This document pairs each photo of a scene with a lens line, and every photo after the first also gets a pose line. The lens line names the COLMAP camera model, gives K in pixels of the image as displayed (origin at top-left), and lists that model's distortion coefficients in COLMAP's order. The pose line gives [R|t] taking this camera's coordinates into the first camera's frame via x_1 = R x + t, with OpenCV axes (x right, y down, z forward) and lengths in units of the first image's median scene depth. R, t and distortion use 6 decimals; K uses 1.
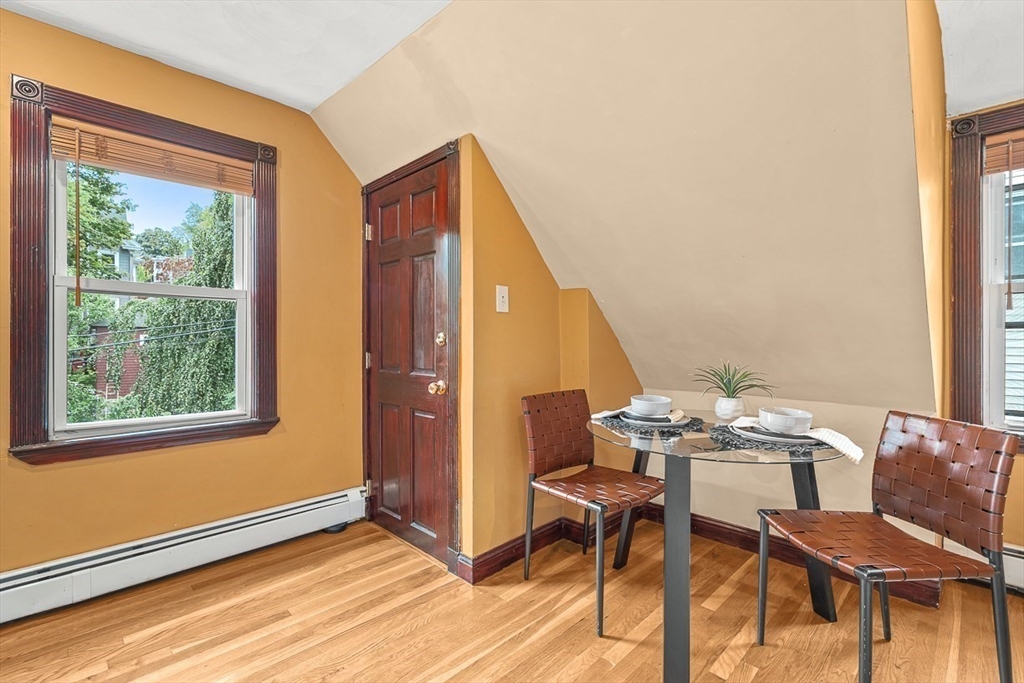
lens RADIAL K [[476.0, 0, 500.3], [0, 476.0, 337.3], [0, 0, 1]] dist [-0.002494, -0.000126]
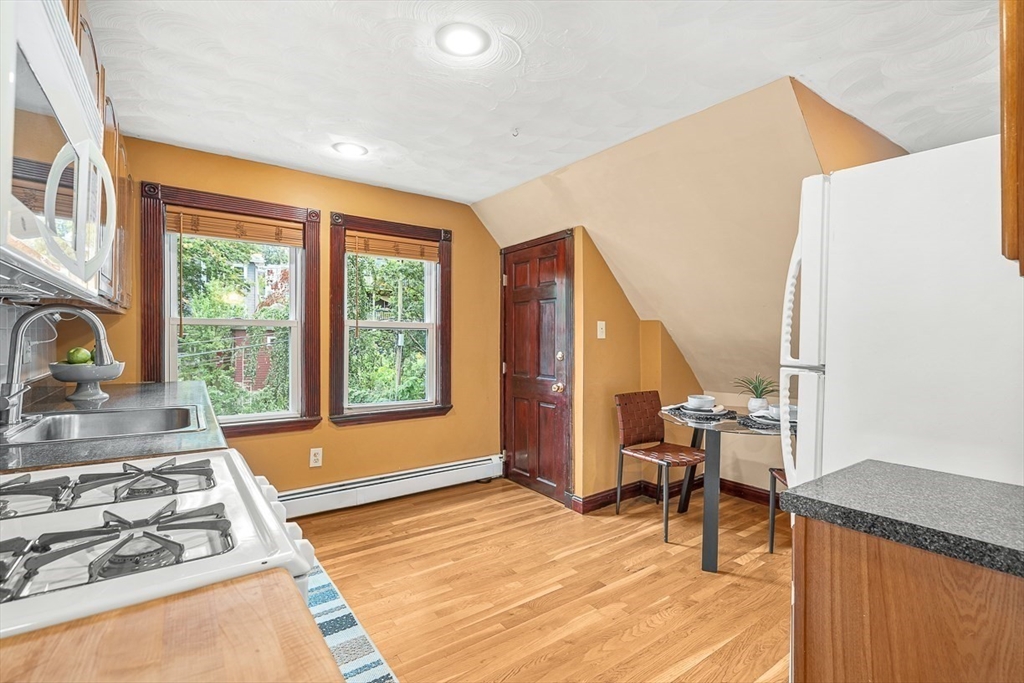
lens RADIAL K [[476.0, 0, 500.3], [0, 476.0, 337.3], [0, 0, 1]] dist [-0.002494, -0.000126]
pose [[0.987453, 0.002604, -0.157891, -0.073553], [-0.002376, 0.999996, 0.001635, -0.058207], [0.157895, -0.001239, 0.987455, -0.541104]]
